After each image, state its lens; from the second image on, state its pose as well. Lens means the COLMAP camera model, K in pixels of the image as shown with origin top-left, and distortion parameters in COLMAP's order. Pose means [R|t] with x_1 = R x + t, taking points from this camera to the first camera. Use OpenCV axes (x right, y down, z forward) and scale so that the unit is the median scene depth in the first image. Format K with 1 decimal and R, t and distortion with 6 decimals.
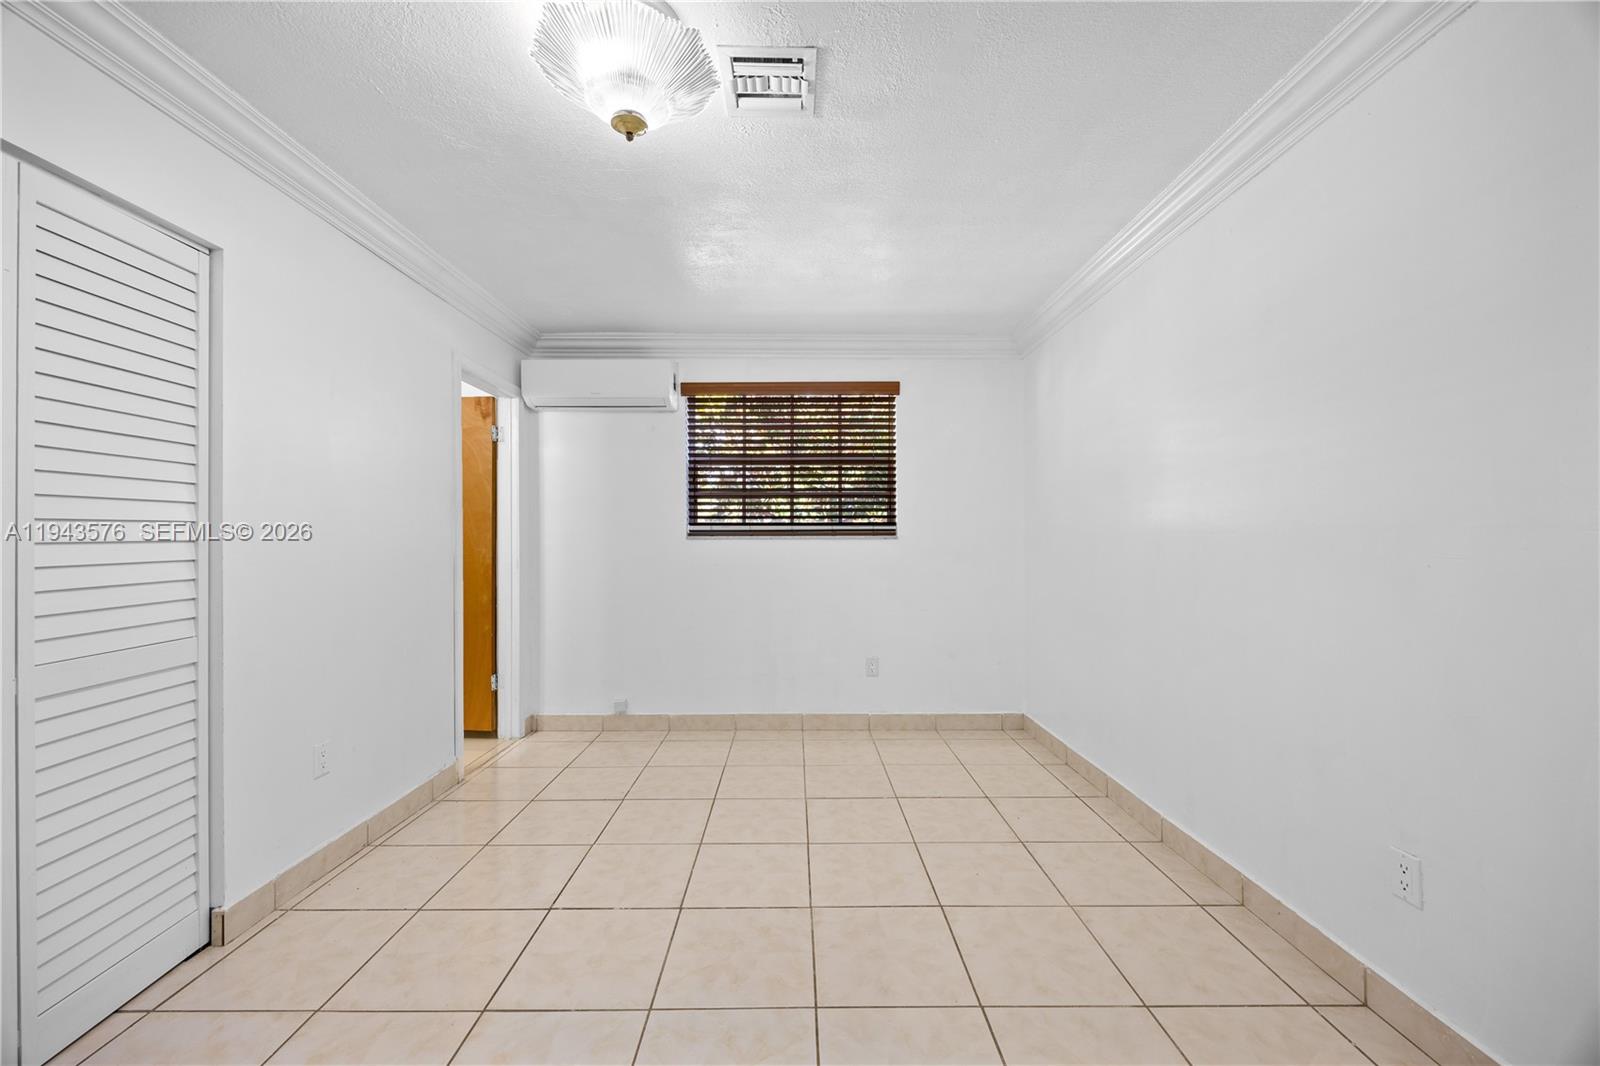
lens RADIAL K [[609.7, 0, 796.0], [0, 609.7, 536.2], [0, 0, 1]] dist [0.000050, 0.000002]
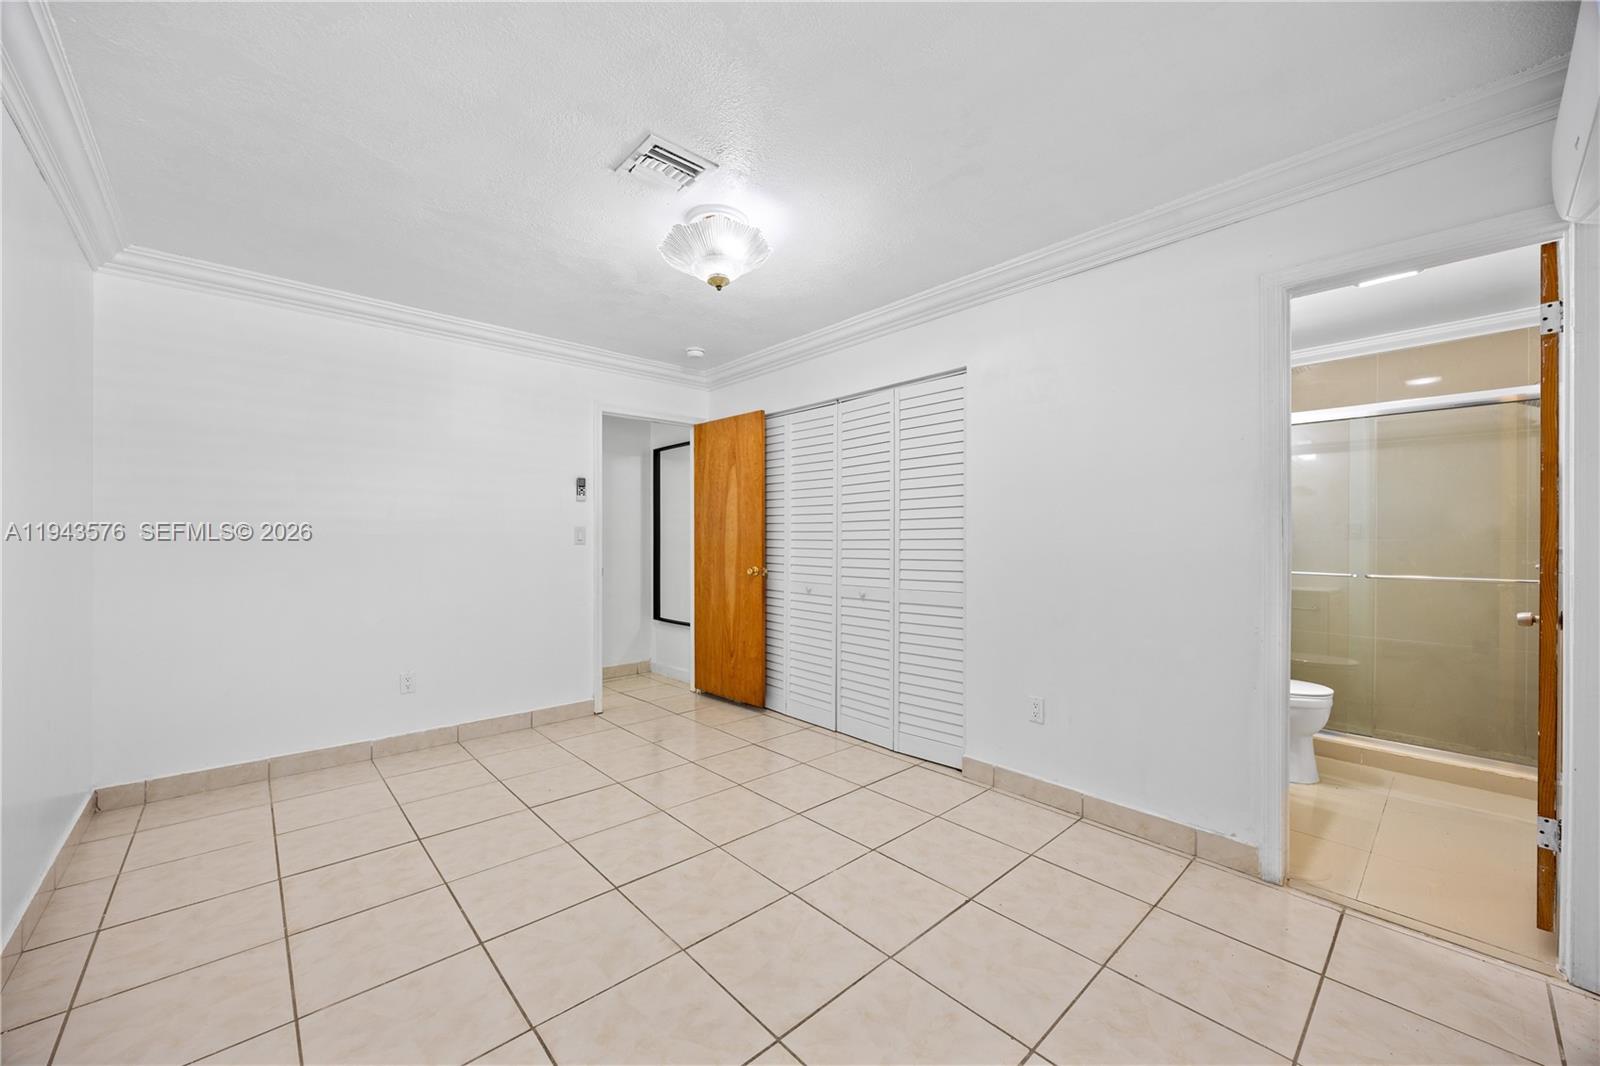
lens RADIAL K [[609.7, 0, 796.0], [0, 609.7, 536.2], [0, 0, 1]] dist [0.000050, 0.000002]
pose [[-0.741223, -0.001224, -0.671258, 0.439303], [0.001363, 0.999994, -0.003329, 0.005255], [0.671257, -0.003383, -0.741217, 1.550361]]
